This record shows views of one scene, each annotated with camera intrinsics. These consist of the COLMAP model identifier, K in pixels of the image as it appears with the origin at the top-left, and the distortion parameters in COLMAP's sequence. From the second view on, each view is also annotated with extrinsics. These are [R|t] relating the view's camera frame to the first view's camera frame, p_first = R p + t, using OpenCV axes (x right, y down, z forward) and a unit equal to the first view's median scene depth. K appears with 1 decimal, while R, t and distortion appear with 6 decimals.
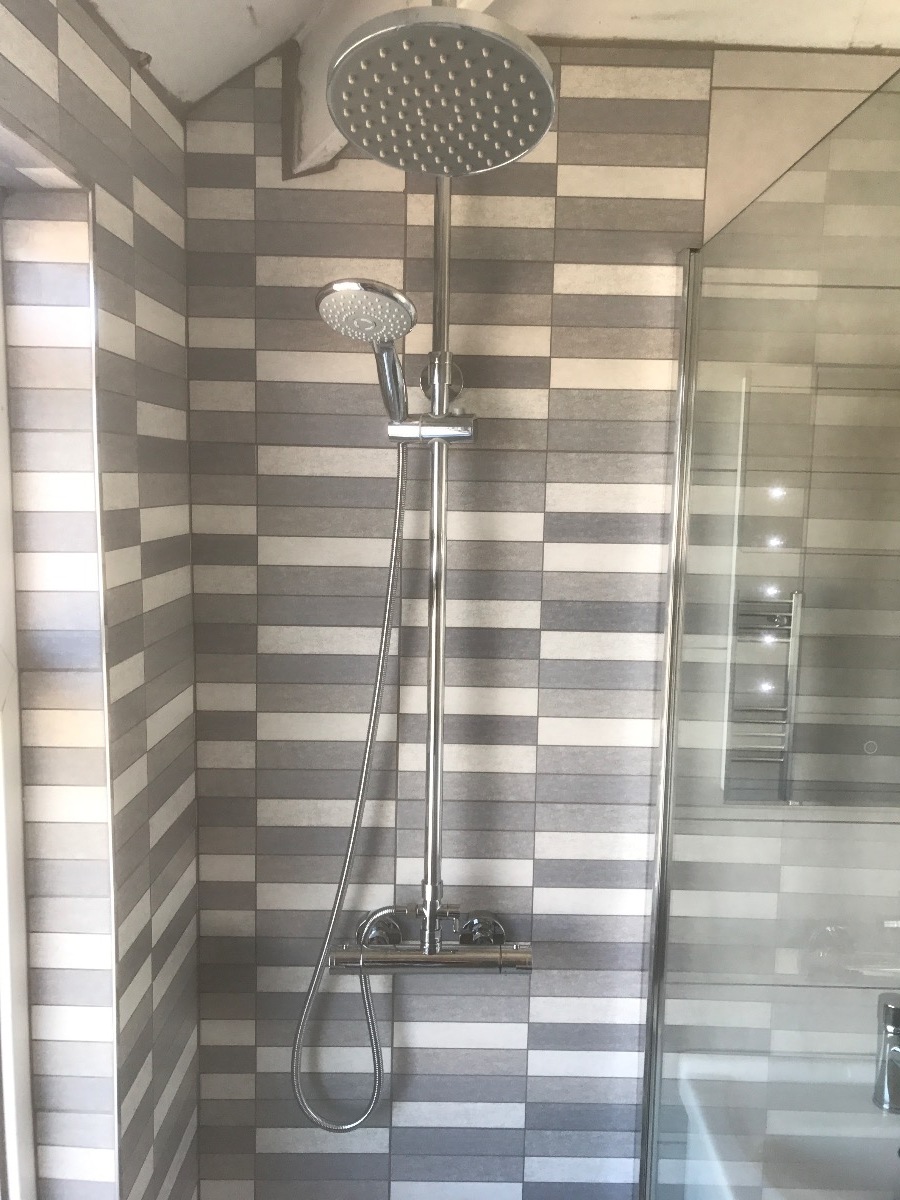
lens RADIAL K [[973.6, 0, 446.9], [0, 973.6, 602.4], [0, 0, 1]] dist [0.026791, -0.043243]
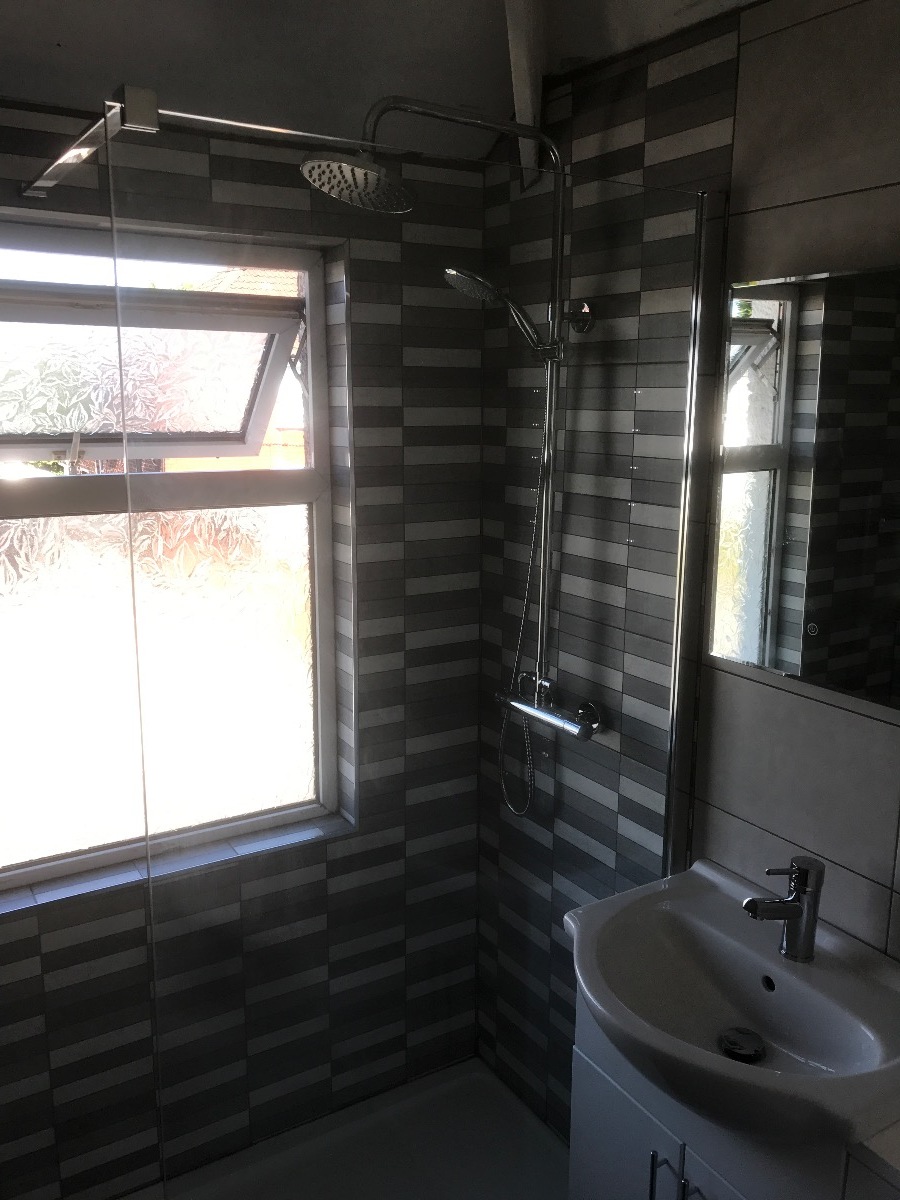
lens RADIAL K [[973.6, 0, 449.5], [0, 973.6, 594.4], [0, 0, 1]] dist [0.026791, -0.043243]
pose [[0.526352, 0.155338, -0.835957, 1.099488], [-0.093084, 0.987788, 0.124943, 0.011093], [0.845156, 0.012050, 0.534384, 0.079447]]
